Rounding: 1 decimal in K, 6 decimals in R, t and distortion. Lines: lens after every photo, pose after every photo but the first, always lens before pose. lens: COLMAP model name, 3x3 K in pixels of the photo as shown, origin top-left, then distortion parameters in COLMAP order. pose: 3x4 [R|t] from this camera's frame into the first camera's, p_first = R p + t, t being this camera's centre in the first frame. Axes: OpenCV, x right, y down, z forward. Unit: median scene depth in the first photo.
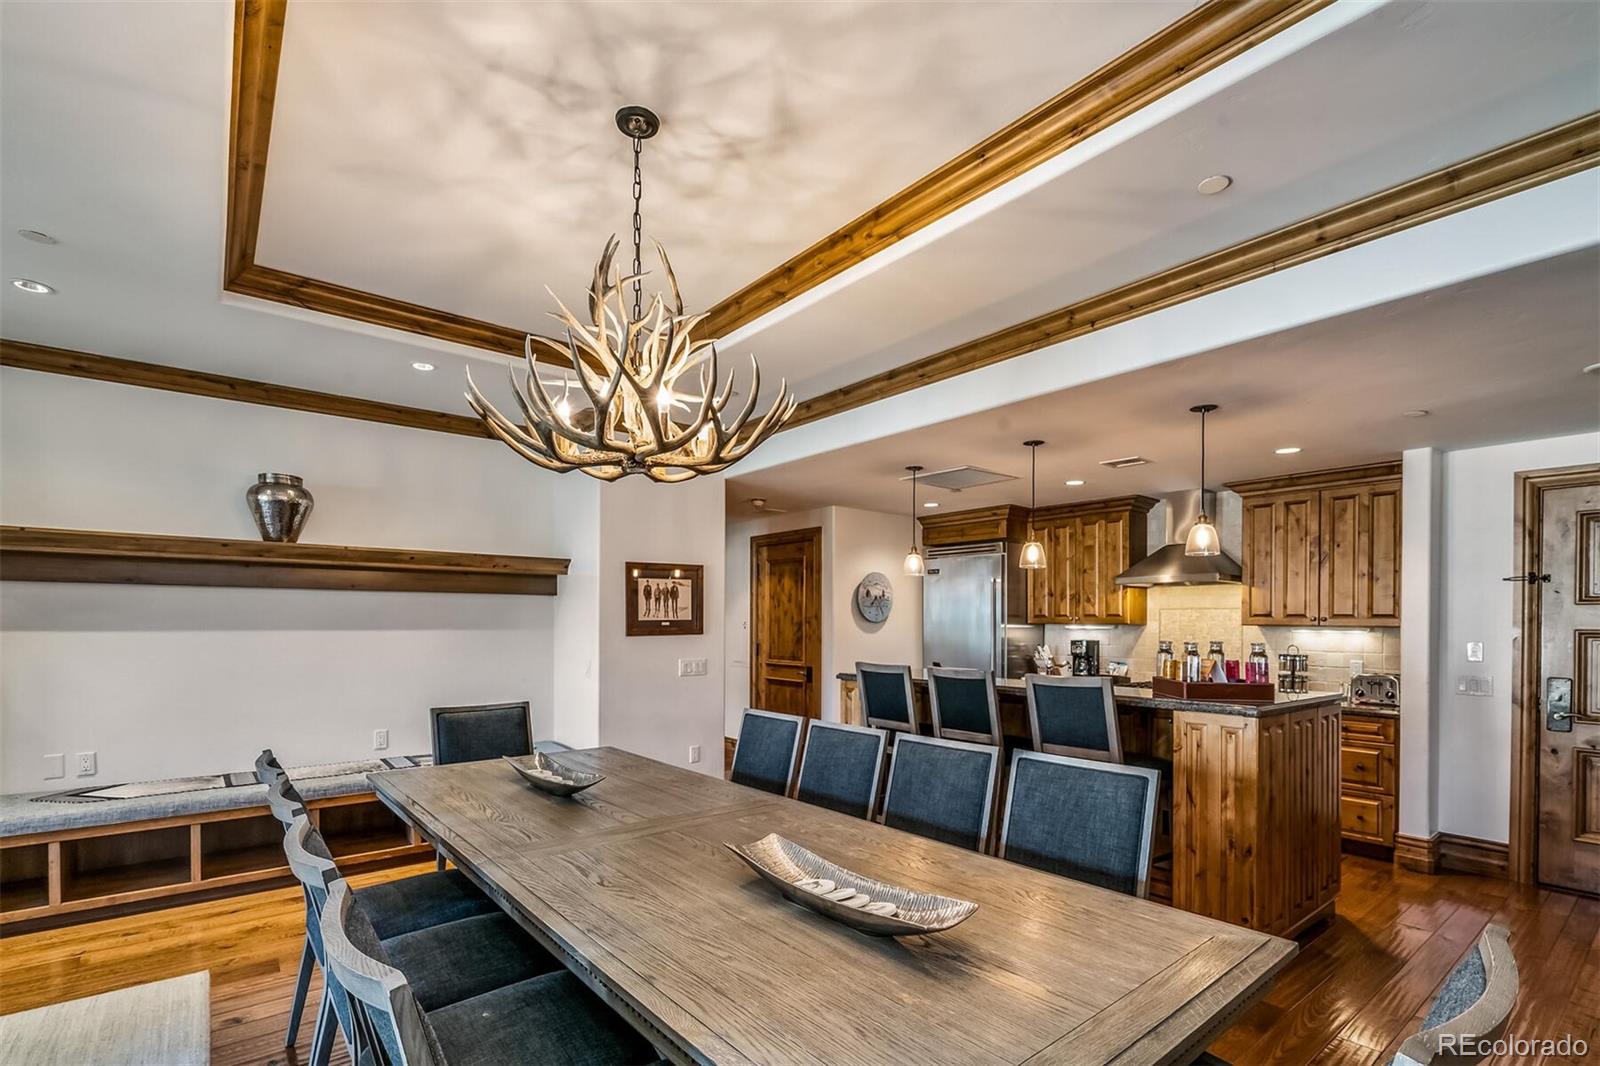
lens RADIAL K [[732.1, 0, 788.6], [0, 732.1, 622.2], [0, 0, 1]] dist [-0.007207, 0.000759]
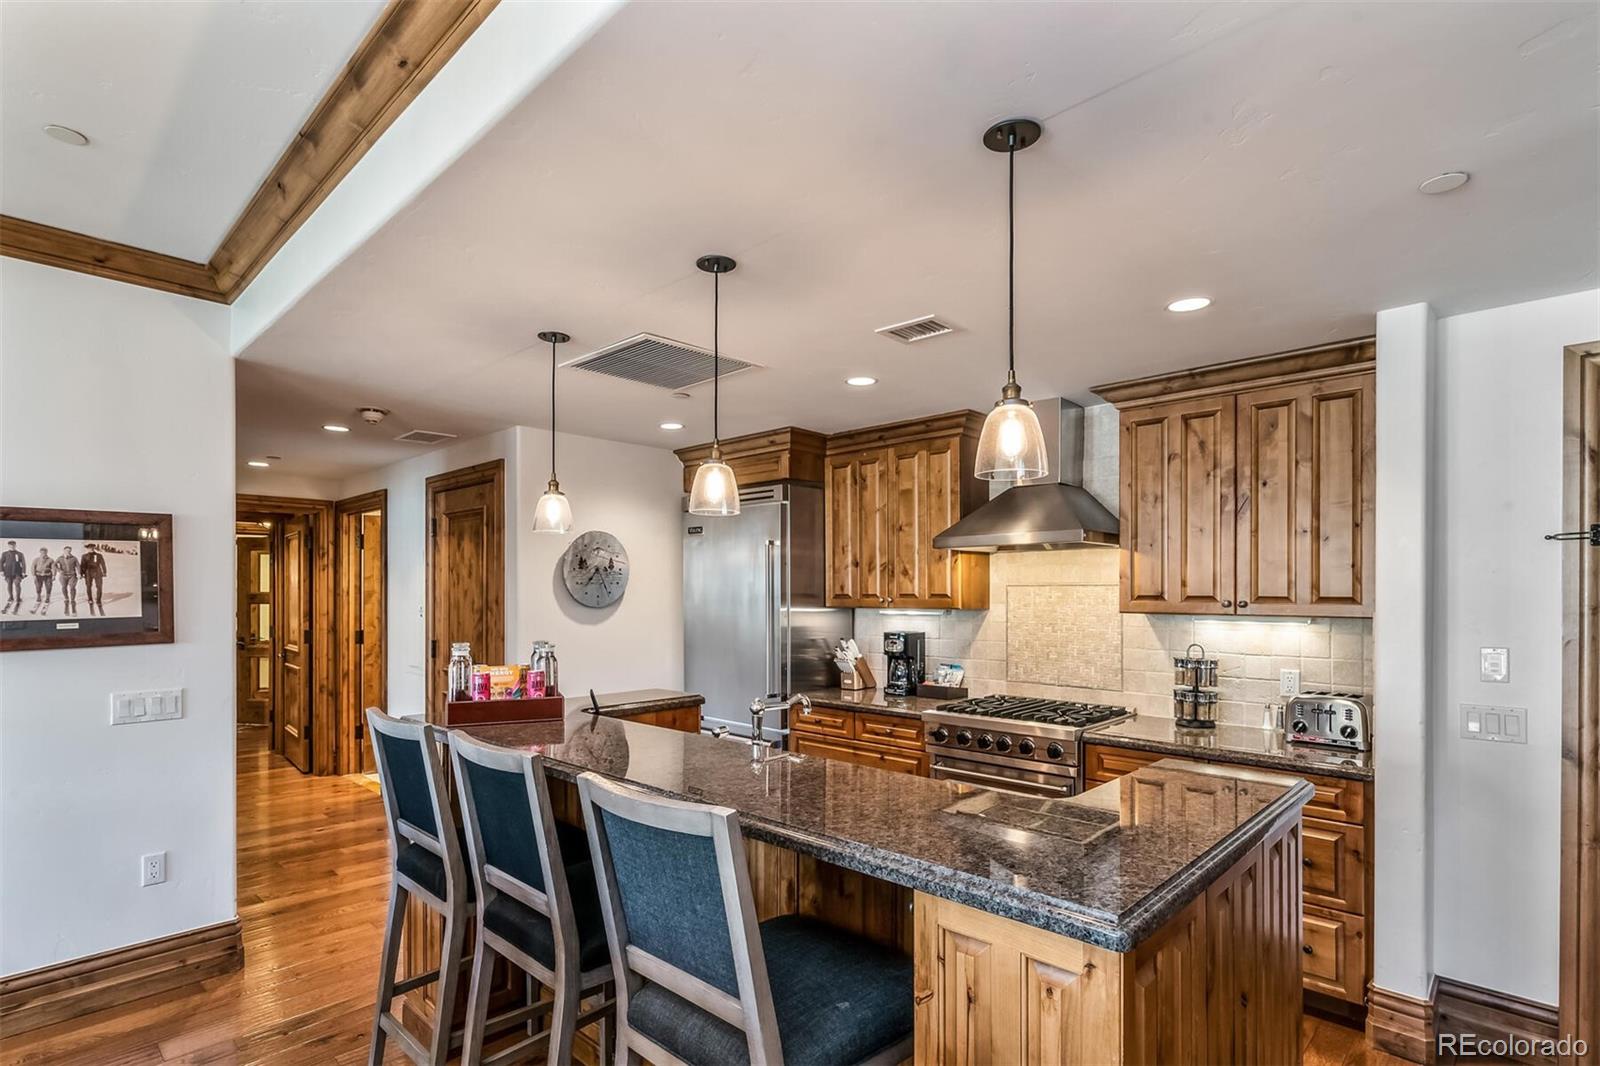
lens RADIAL K [[785.7, 0, 786.2], [0, 785.7, 595.2], [0, 0, 1]] dist [-0.000090, 0.000018]
pose [[0.990957, -0.009812, 0.133823, 0.258698], [0.008980, 0.999936, 0.006823, -0.019183], [-0.133881, -0.005560, 0.990982, 0.387259]]
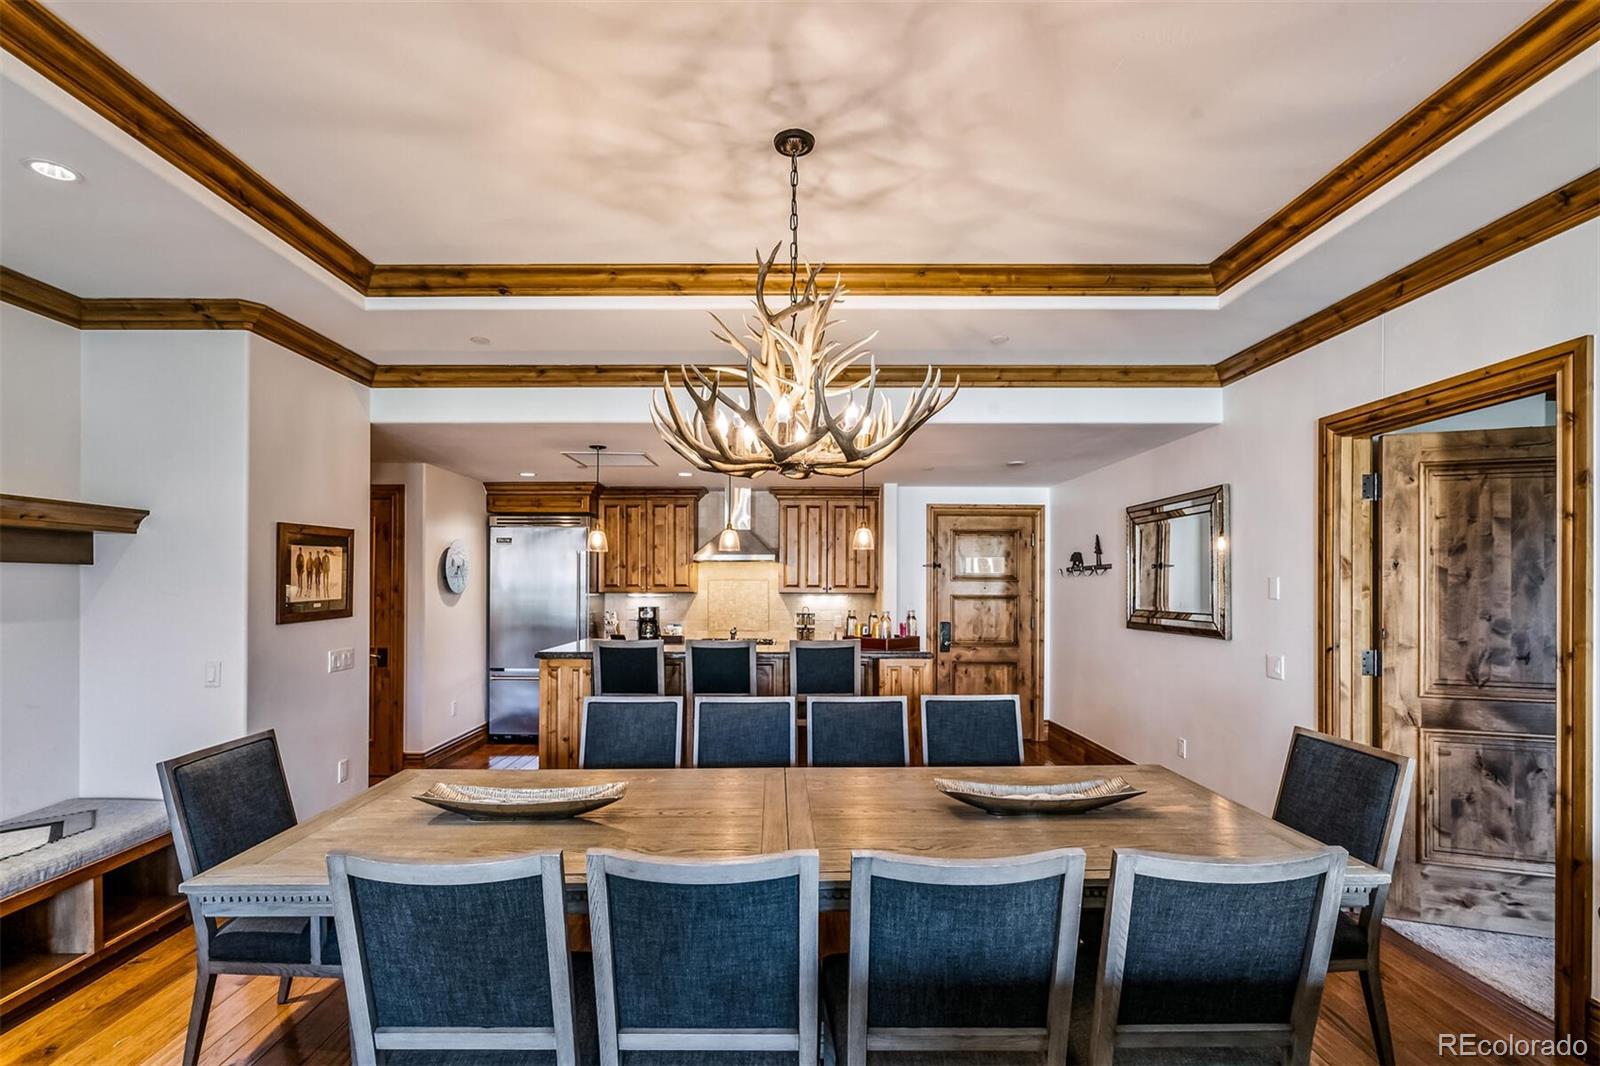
lens RADIAL K [[726.3, 0, 782.0], [0, 726.3, 578.6], [0, 0, 1]] dist [-0.004098, 0.001628]
pose [[0.625607, -0.002324, 0.780135, -0.453558], [0.002526, 0.999996, 0.000953, -0.025351], [-0.780134, 0.001375, 0.625611, 0.157868]]
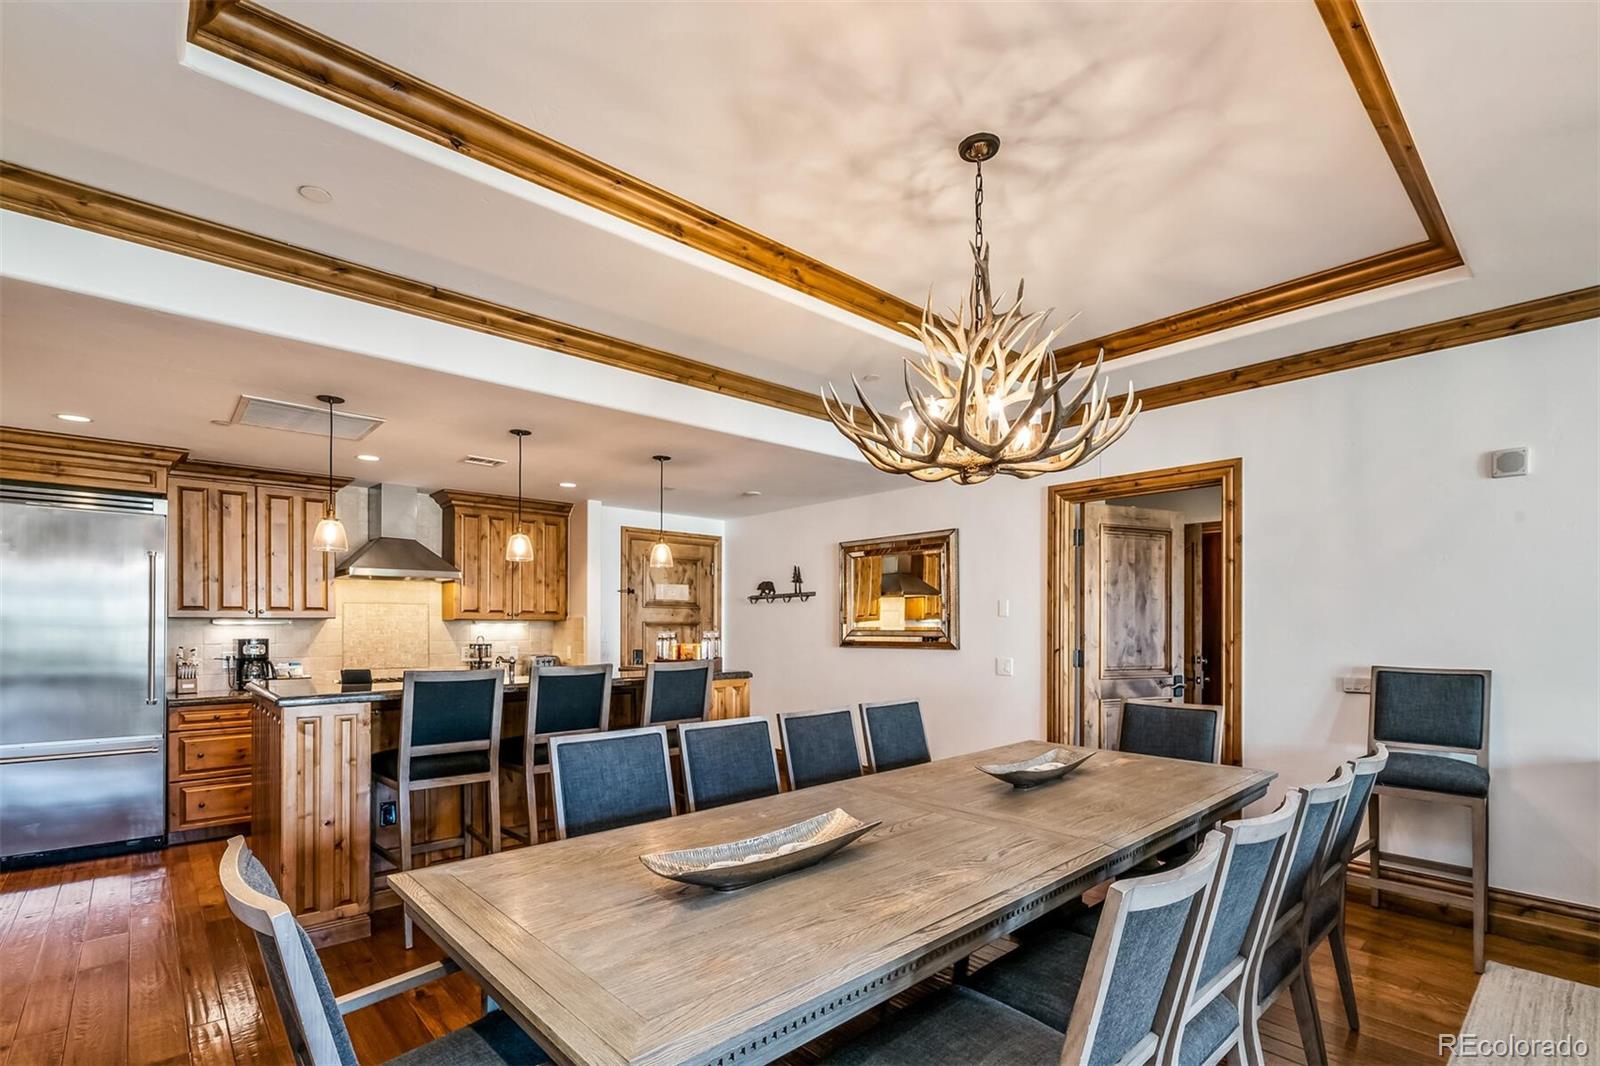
lens RADIAL K [[732.1, 0, 788.6], [0, 732.1, 622.2], [0, 0, 1]] dist [-0.007207, 0.000759]
pose [[-0.057986, -0.004894, 0.998305, -0.550800], [-0.002863, 0.999985, 0.004736, 0.001658], [-0.998313, -0.002584, -0.057999, 0.586102]]
